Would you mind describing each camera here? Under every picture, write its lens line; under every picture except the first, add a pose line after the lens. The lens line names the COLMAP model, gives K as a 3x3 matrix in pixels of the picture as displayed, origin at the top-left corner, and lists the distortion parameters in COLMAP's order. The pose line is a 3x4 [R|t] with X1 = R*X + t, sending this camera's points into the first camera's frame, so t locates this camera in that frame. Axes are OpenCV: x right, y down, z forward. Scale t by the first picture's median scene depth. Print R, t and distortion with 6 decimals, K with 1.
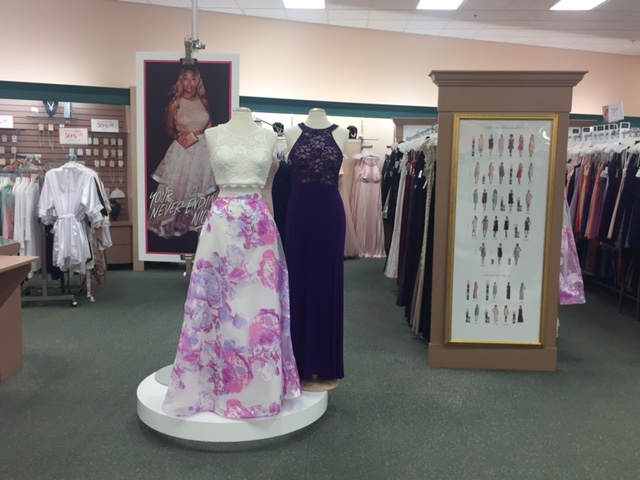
lens RADIAL K [[637.7, 0, 319.7], [0, 637.7, 239.7], [0, 0, 1]] dist [0.025291, 0.000000]
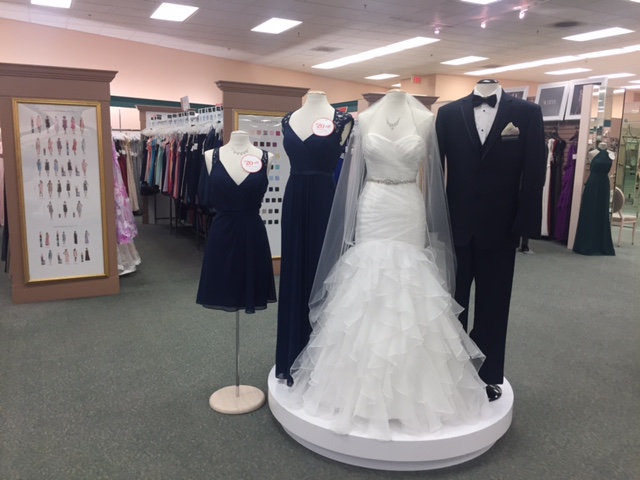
lens RADIAL K [[538.5, 0, 320.7], [0, 538.5, 240.1], [0, 0, 1]] dist [0.016638, -0.025442]
pose [[0.864520, -0.082579, 0.495768, 0.182797], [0.053282, 0.995910, 0.072974, 0.031803], [-0.499767, -0.036672, 0.865383, -0.208337]]
